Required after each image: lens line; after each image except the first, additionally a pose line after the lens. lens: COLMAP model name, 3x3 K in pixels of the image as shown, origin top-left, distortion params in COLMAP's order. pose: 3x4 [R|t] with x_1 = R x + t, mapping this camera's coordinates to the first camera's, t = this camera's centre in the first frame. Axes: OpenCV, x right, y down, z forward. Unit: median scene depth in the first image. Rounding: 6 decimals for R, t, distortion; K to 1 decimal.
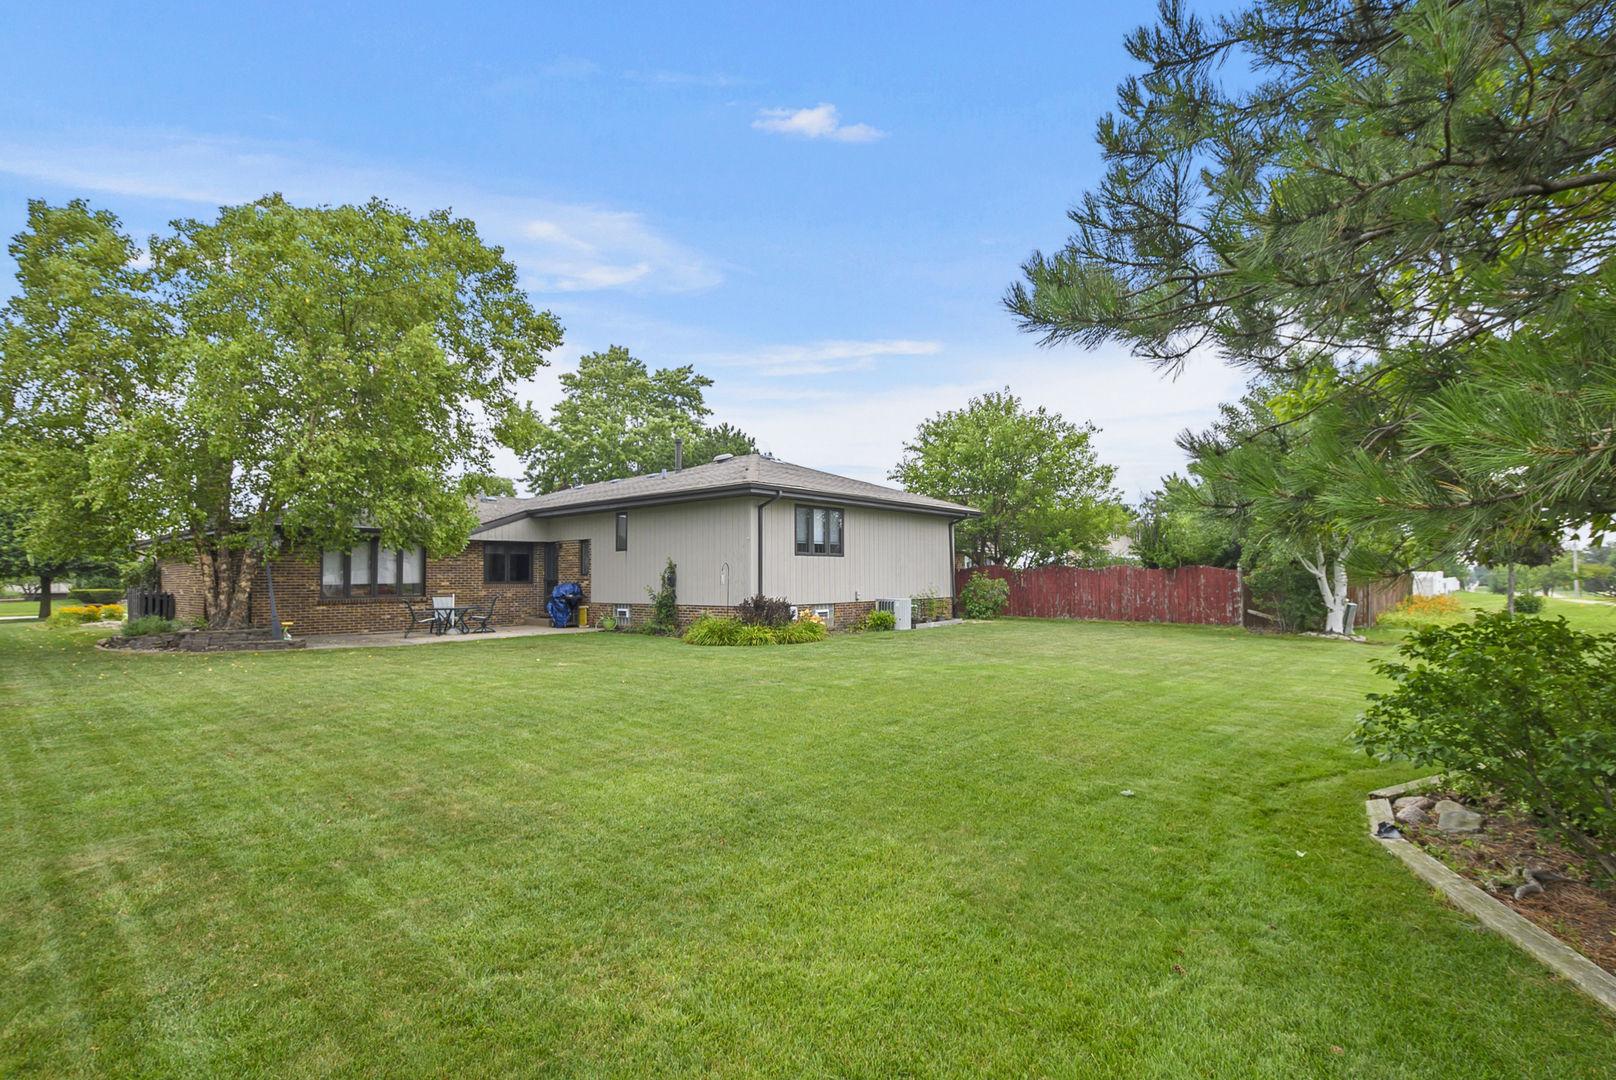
lens RADIAL K [[769.9, 0, 812.8], [0, 769.9, 542.6], [0, 0, 1]] dist [0.018521, -0.000772]
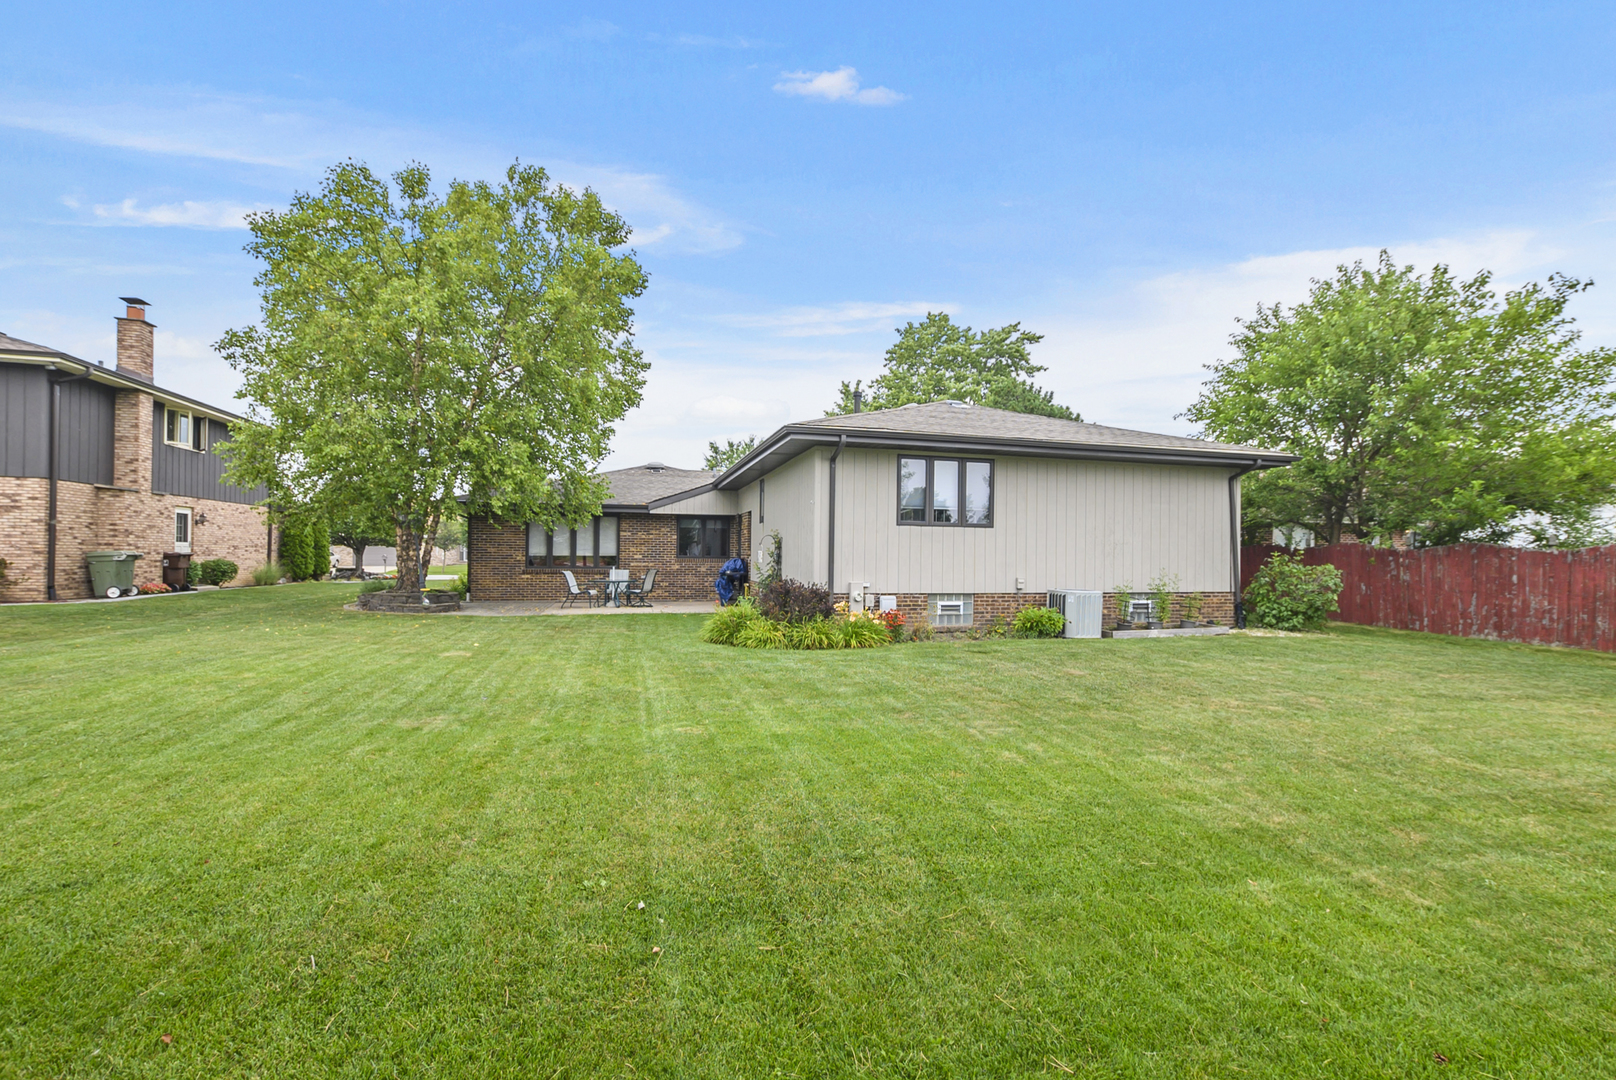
lens RADIAL K [[711.2, 0, 815.4], [0, 711.2, 539.1], [0, 0, 1]] dist [0.004340, -0.001668]
pose [[0.819773, 0.001942, -0.572685, 0.274170], [0.010285, 0.999783, 0.018113, 0.015081], [0.572596, -0.020738, 0.819575, 0.373079]]
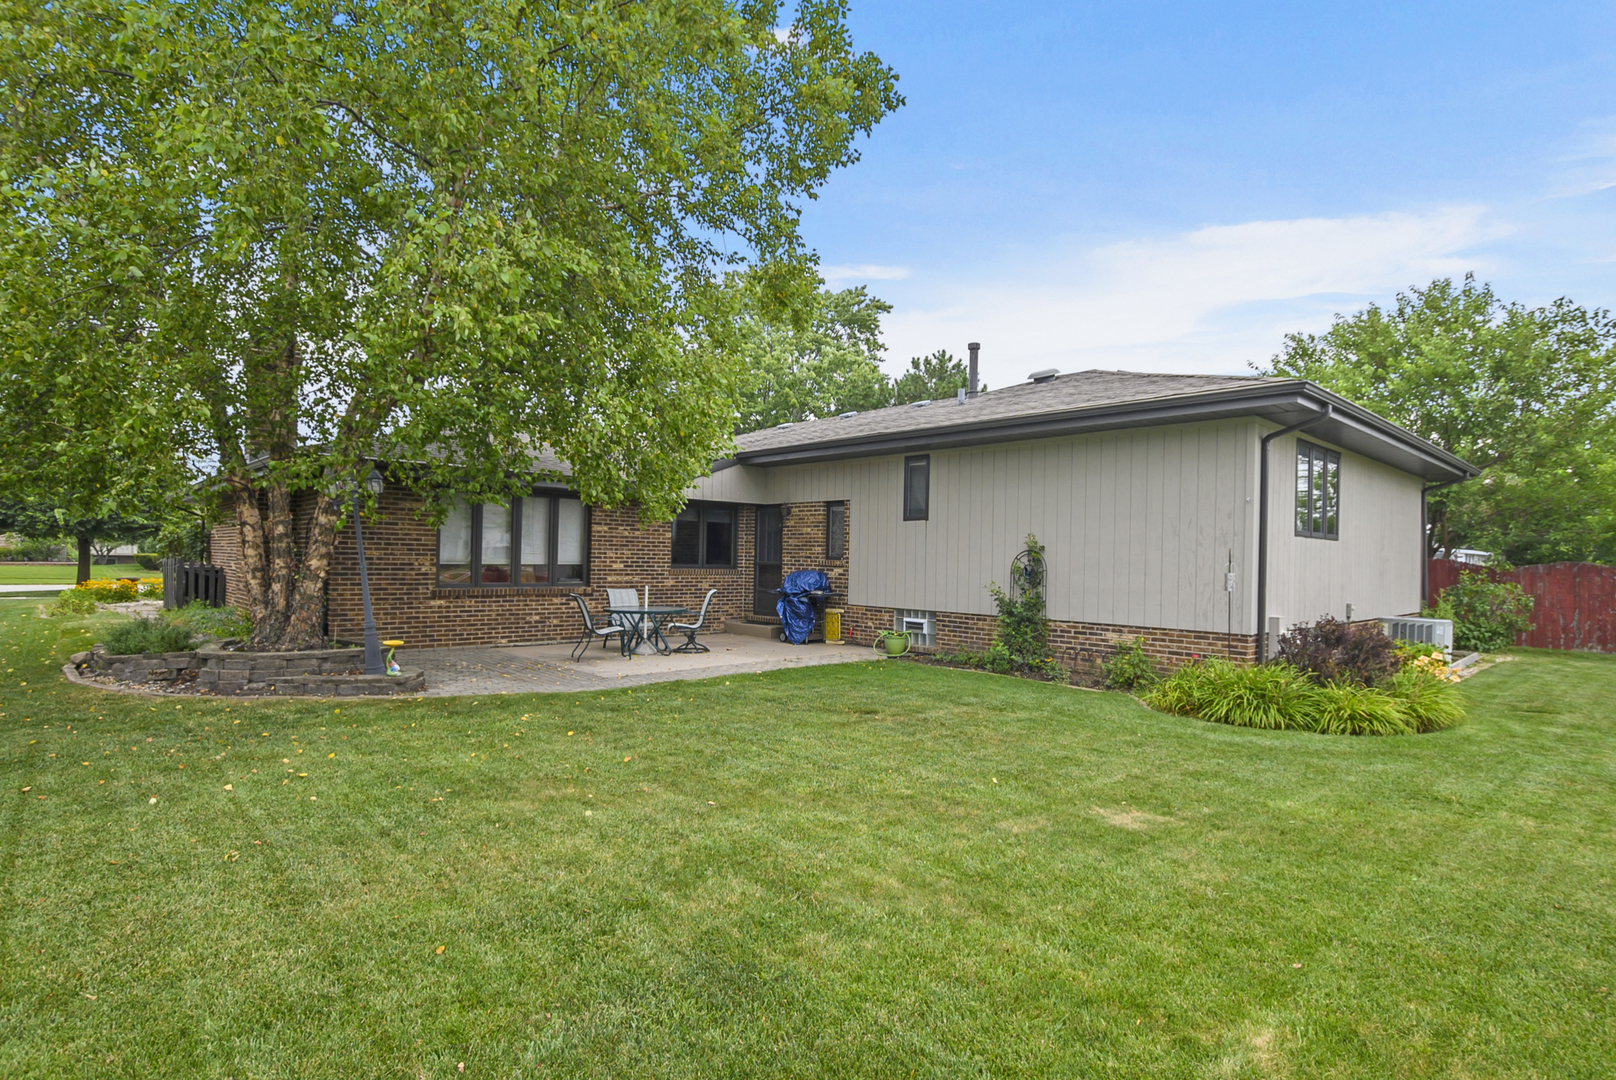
lens RADIAL K [[815.4, 0, 811.2], [0, 815.4, 547.1], [0, 0, 1]] dist [0.016595, 0.001437]
pose [[0.994911, 0.026797, -0.097126, -0.267536], [-0.023686, 0.999173, 0.033037, 0.012606], [0.097931, -0.030568, 0.994724, 0.374005]]
